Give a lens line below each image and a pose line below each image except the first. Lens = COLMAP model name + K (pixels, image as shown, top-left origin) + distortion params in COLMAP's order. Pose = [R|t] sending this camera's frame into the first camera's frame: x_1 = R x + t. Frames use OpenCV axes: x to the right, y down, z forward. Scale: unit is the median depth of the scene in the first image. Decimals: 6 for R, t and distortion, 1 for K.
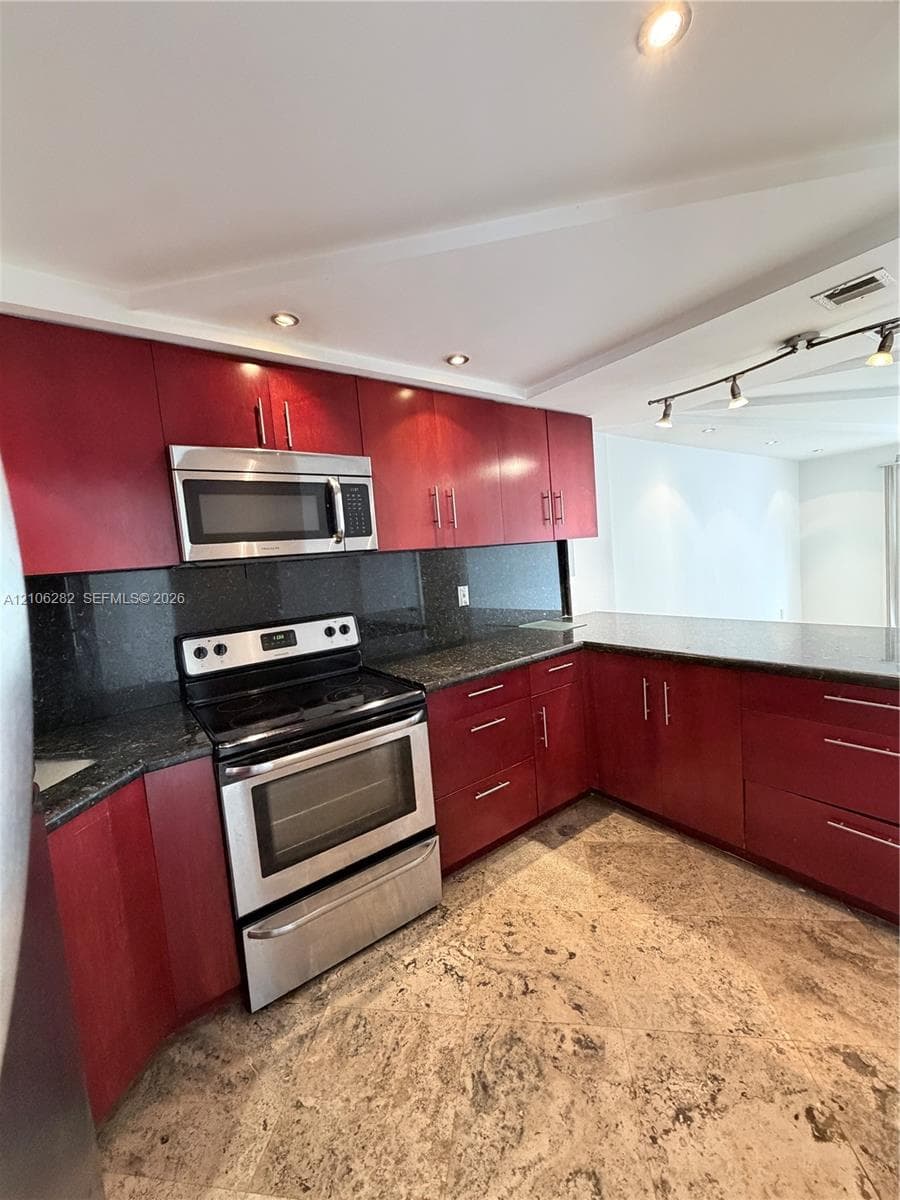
lens RADIAL K [[477.9, 0, 450.0], [0, 477.9, 600.0], [0, 0, 1]] dist [-0.000423, 0.000035]
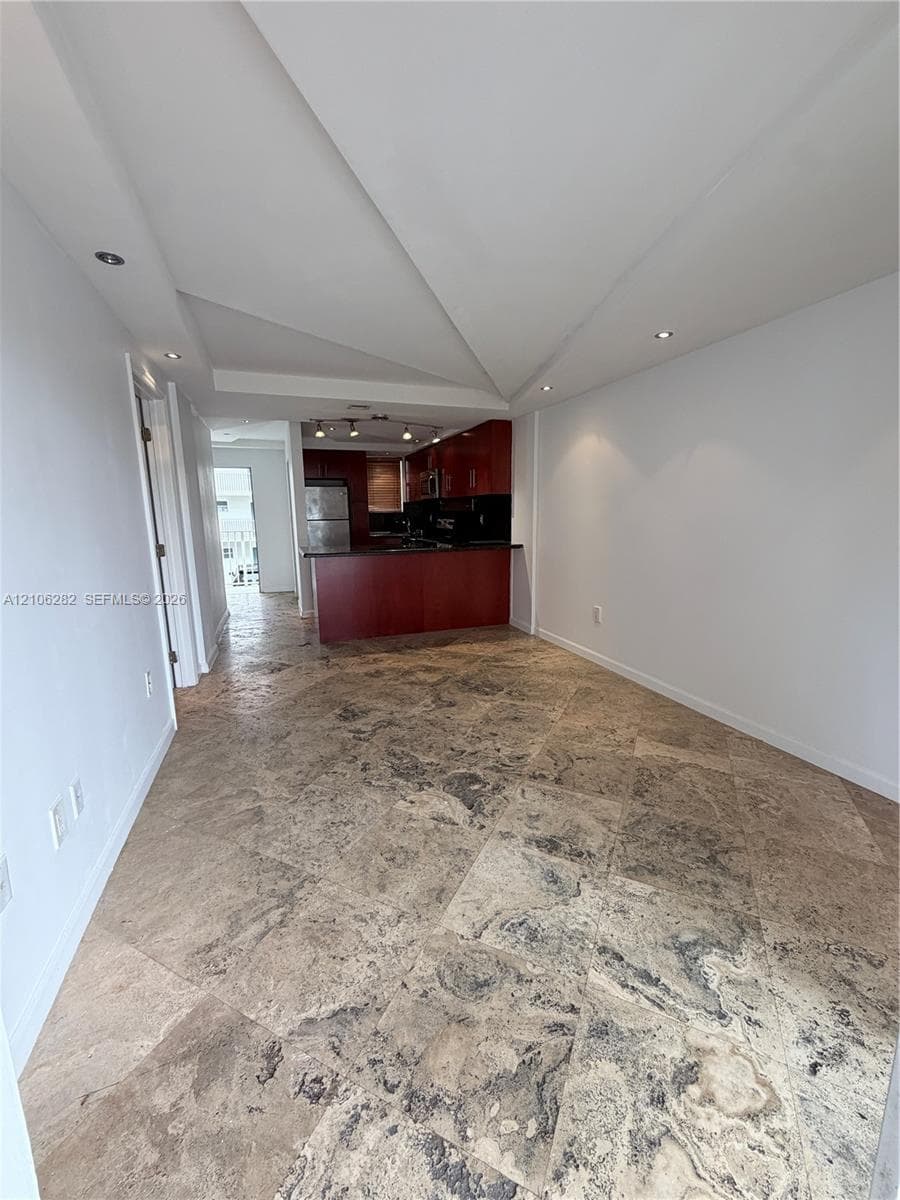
lens RADIAL K [[477.9, 0, 450.0], [0, 477.9, 600.0], [0, 0, 1]] dist [-0.000423, 0.000035]
pose [[-0.289386, 0.258444, -0.921663, 2.865538], [-0.050757, 0.957363, 0.284392, -0.357060], [0.955866, 0.129081, -0.263930, 1.979281]]
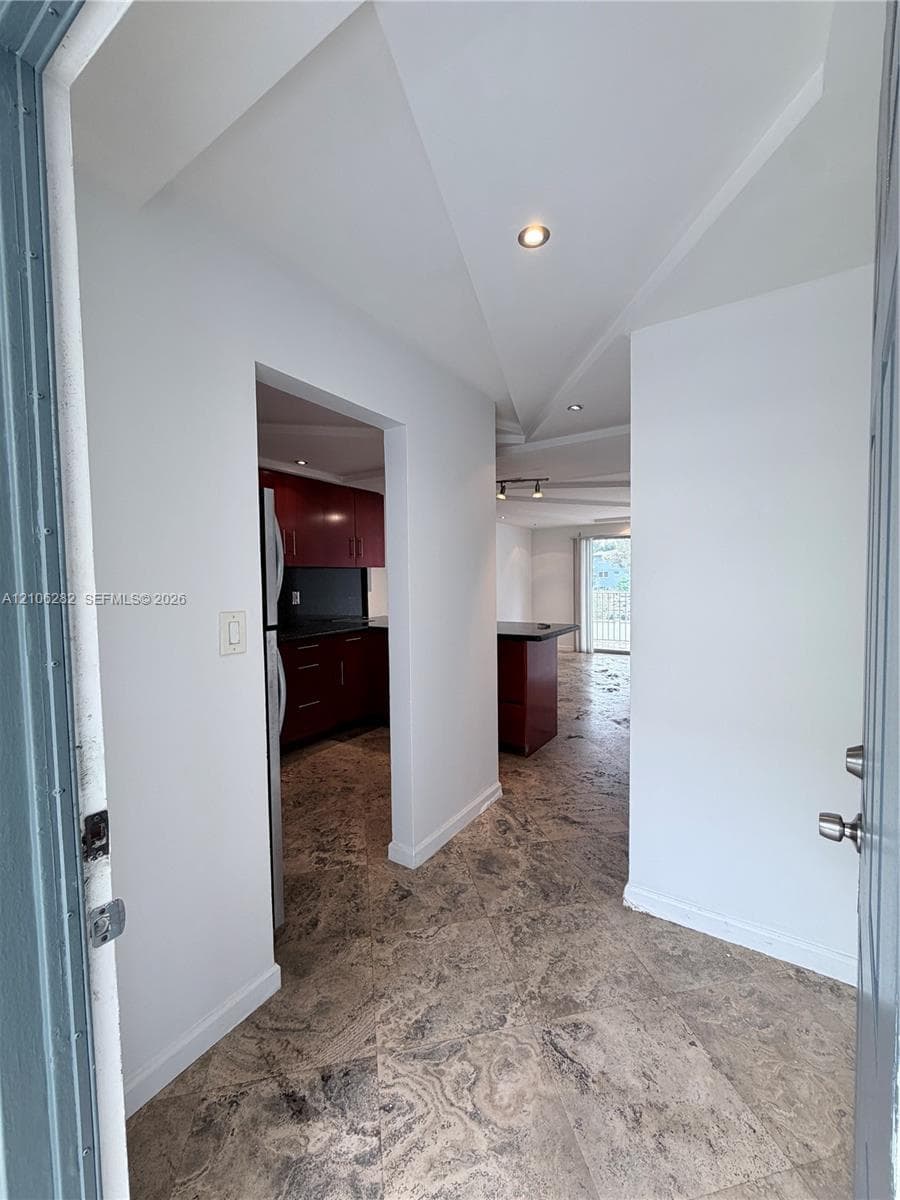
lens RADIAL K [[477.9, 0, 450.0], [0, 477.9, 600.0], [0, 0, 1]] dist [-0.000423, 0.000035]
pose [[0.935676, 0.053718, 0.348747, -0.057171], [-0.032385, 0.997246, -0.066720, 0.109183], [-0.351371, 0.051135, 0.934839, -0.817176]]
